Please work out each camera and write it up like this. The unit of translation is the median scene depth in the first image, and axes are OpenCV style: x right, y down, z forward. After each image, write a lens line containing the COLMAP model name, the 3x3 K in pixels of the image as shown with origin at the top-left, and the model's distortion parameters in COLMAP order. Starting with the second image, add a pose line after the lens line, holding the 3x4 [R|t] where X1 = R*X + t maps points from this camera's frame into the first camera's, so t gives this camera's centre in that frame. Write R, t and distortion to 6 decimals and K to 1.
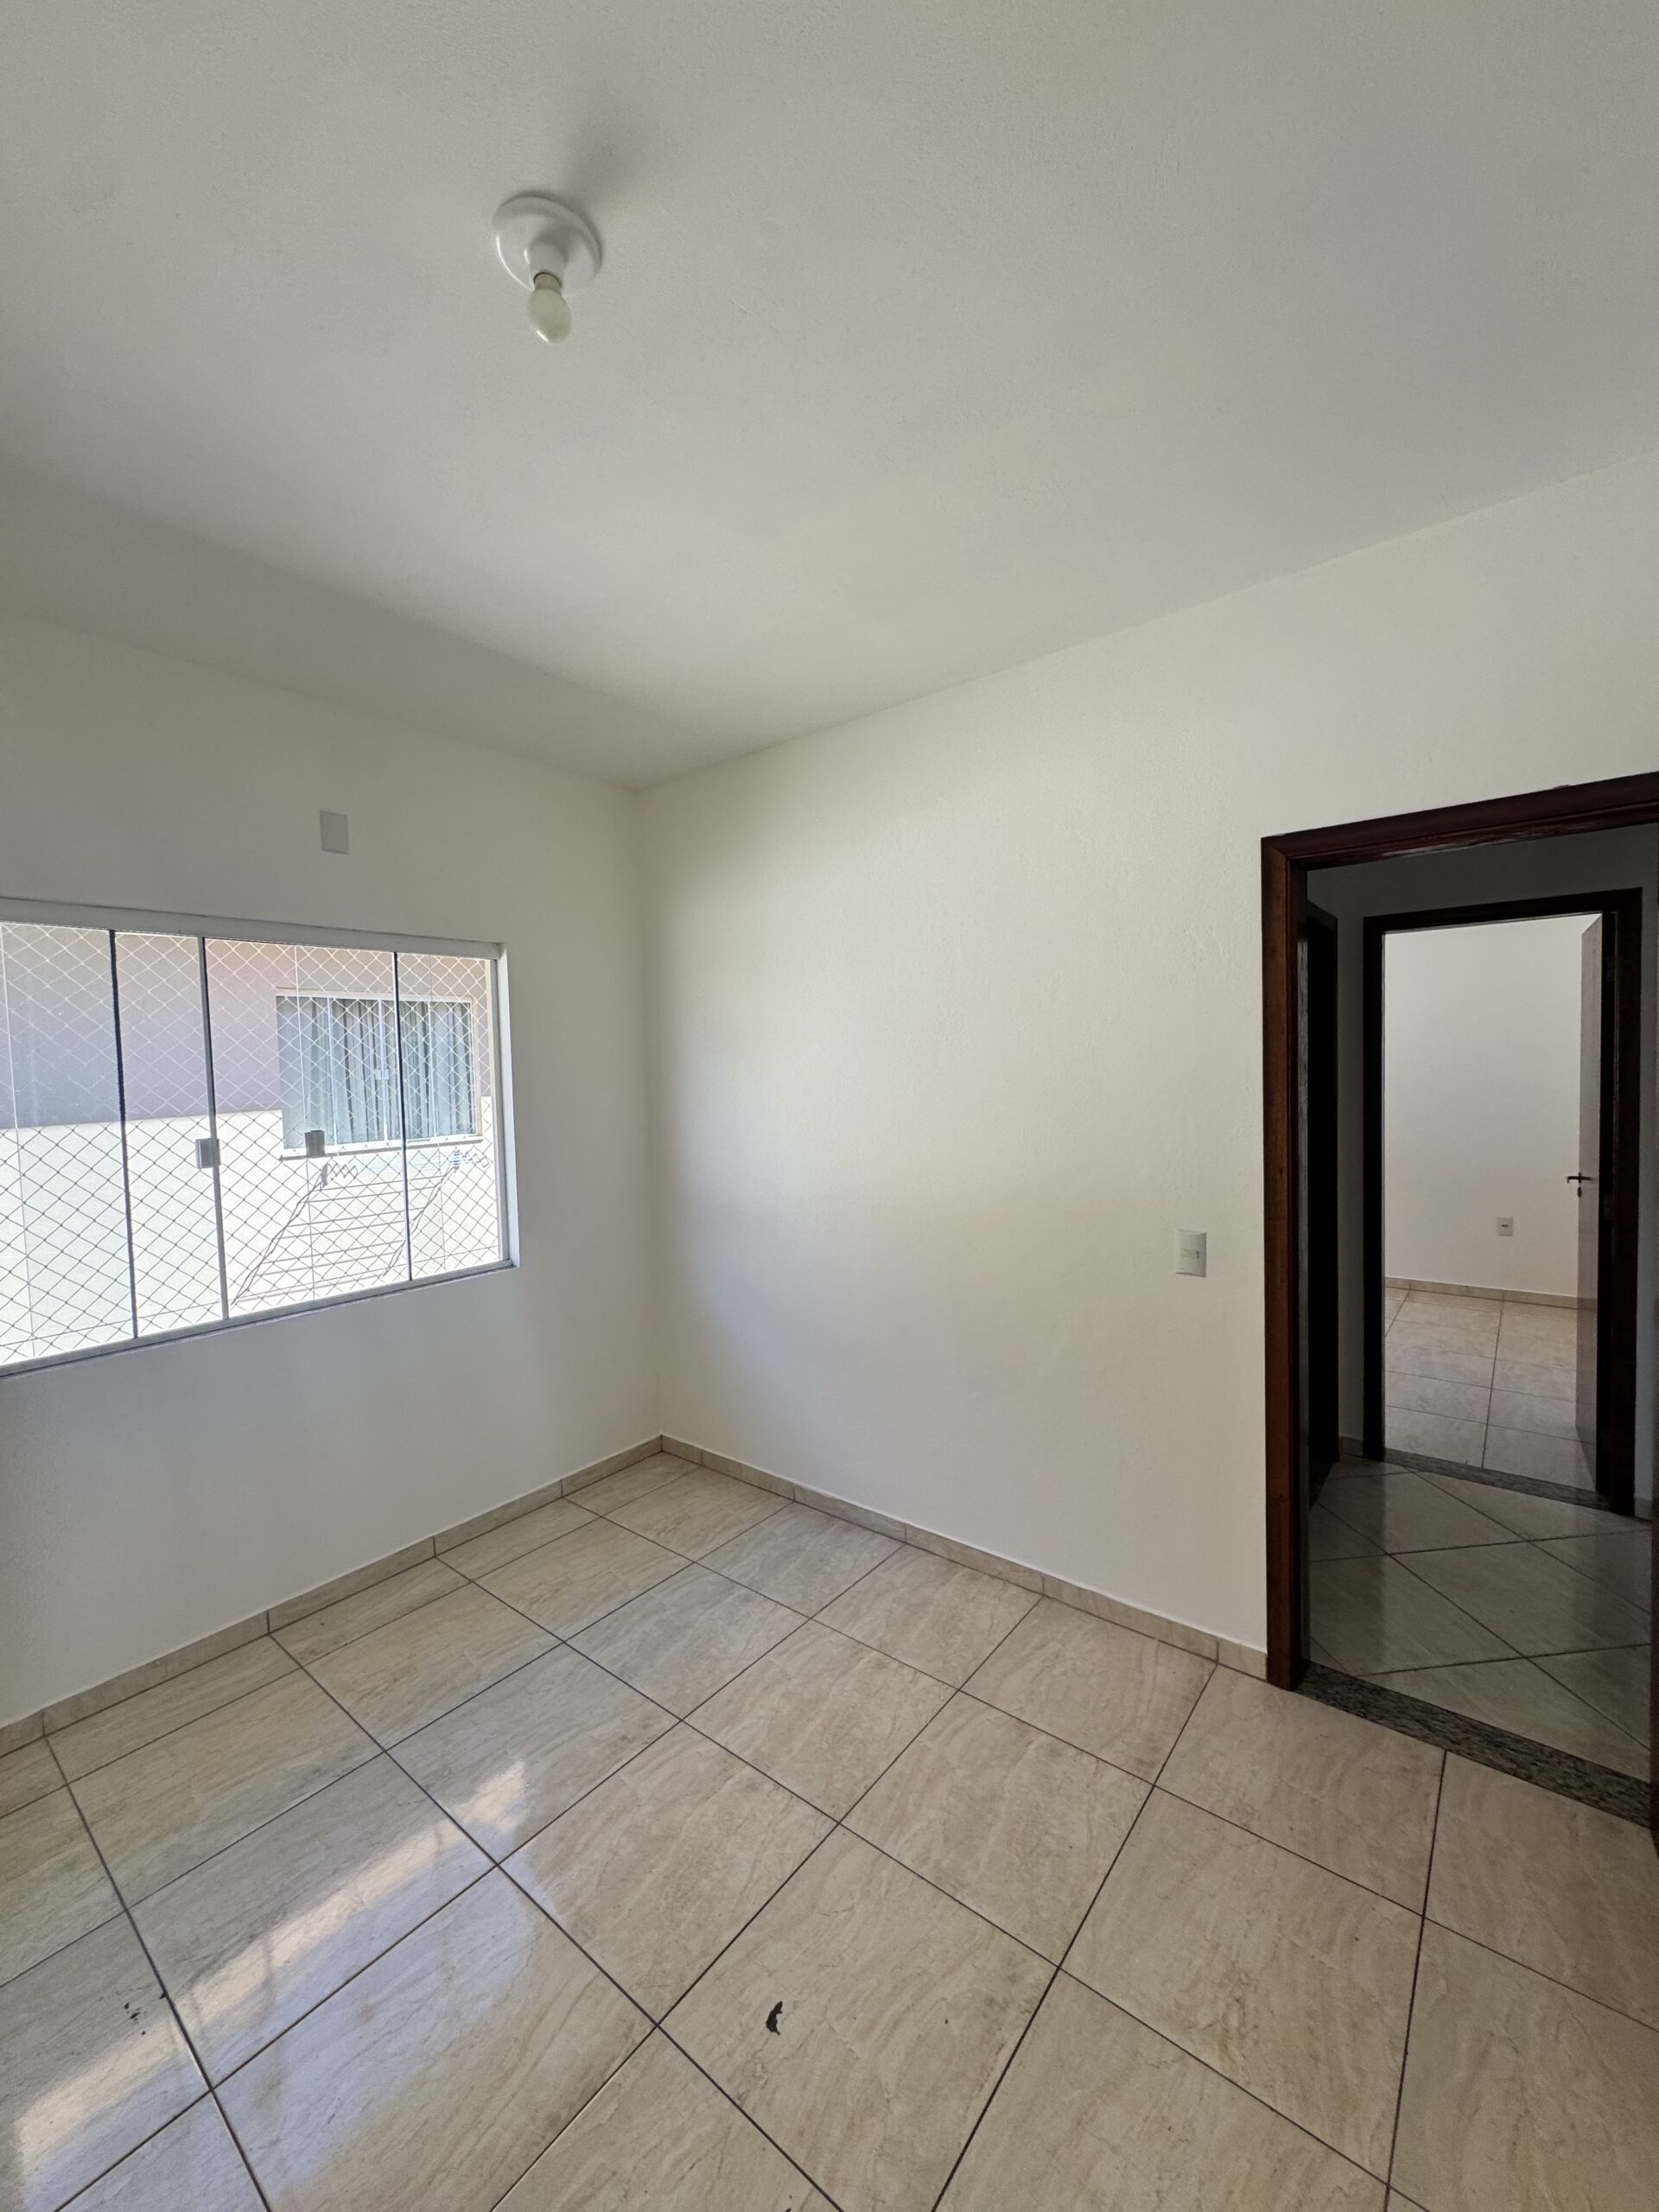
lens RADIAL K [[884.4, 0, 829.9], [0, 884.4, 1099.2], [0, 0, 1]] dist [-0.000376, 0.000518]
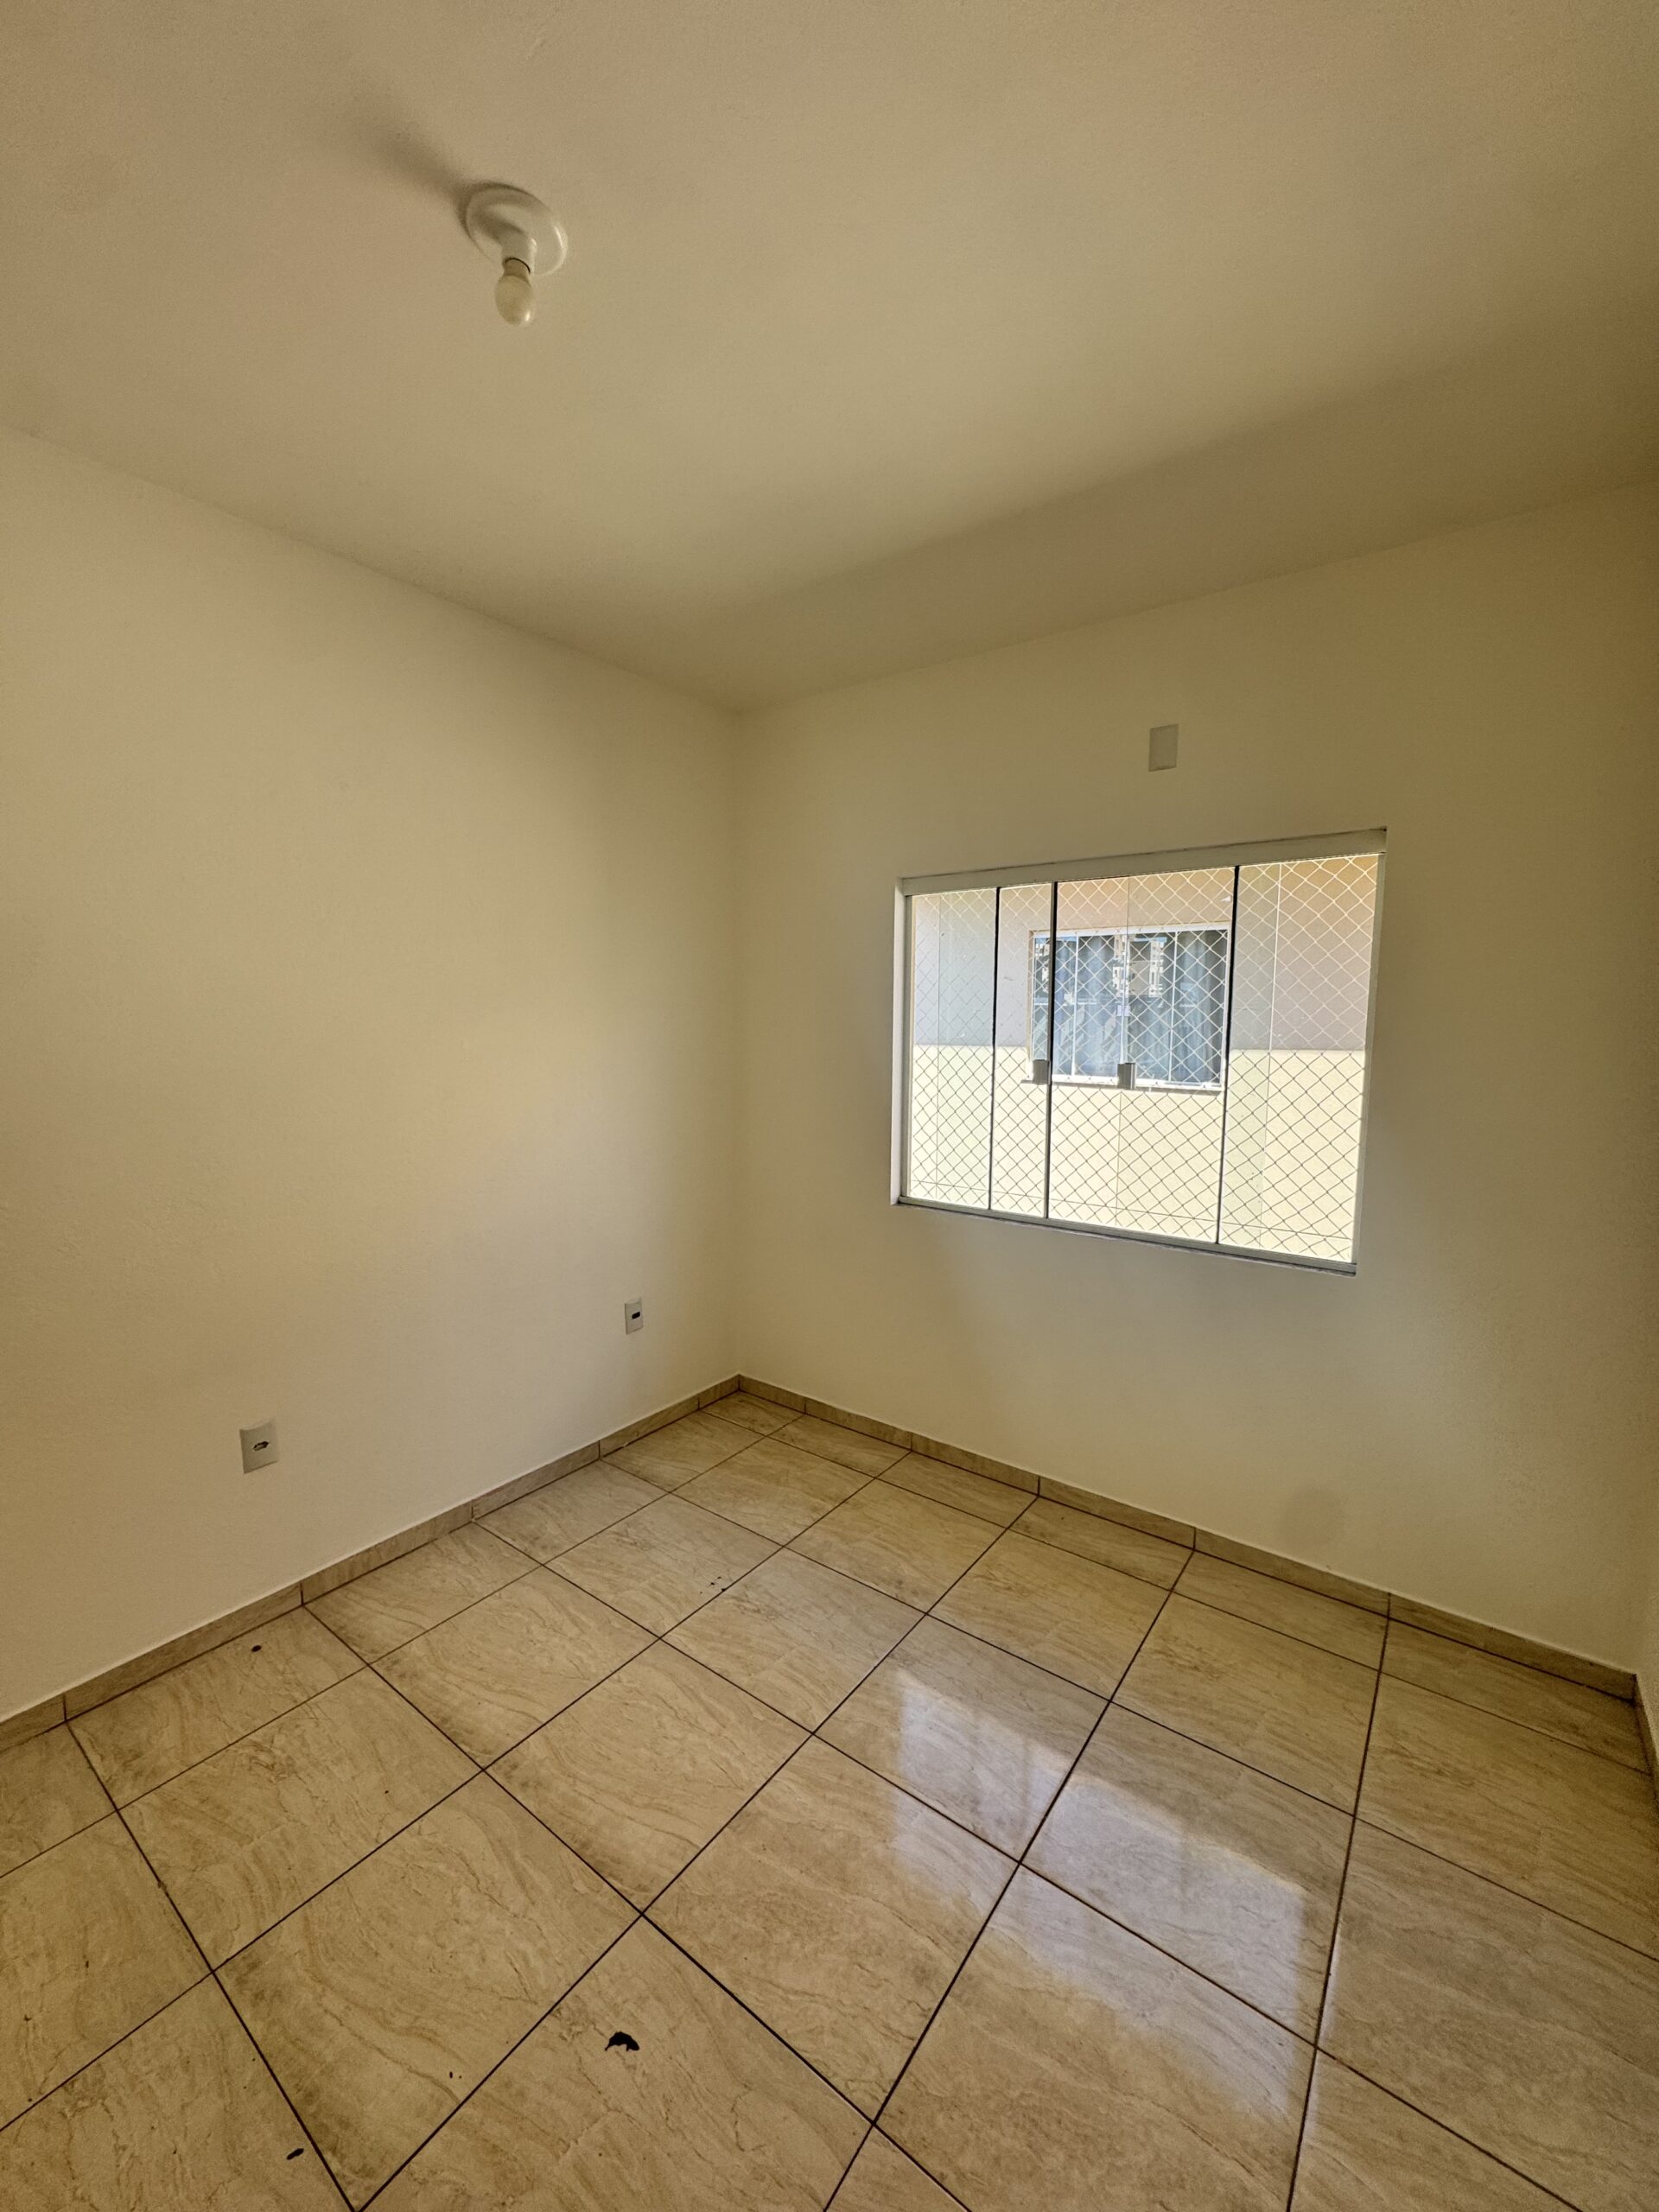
lens RADIAL K [[884.4, 0, 829.9], [0, 884.4, 1099.2], [0, 0, 1]] dist [-0.000376, 0.000518]
pose [[0.031776, 0.122841, -0.991918, 0.439898], [-0.045084, 0.991585, 0.121355, -0.032481], [0.998478, 0.040863, 0.037047, 0.681715]]
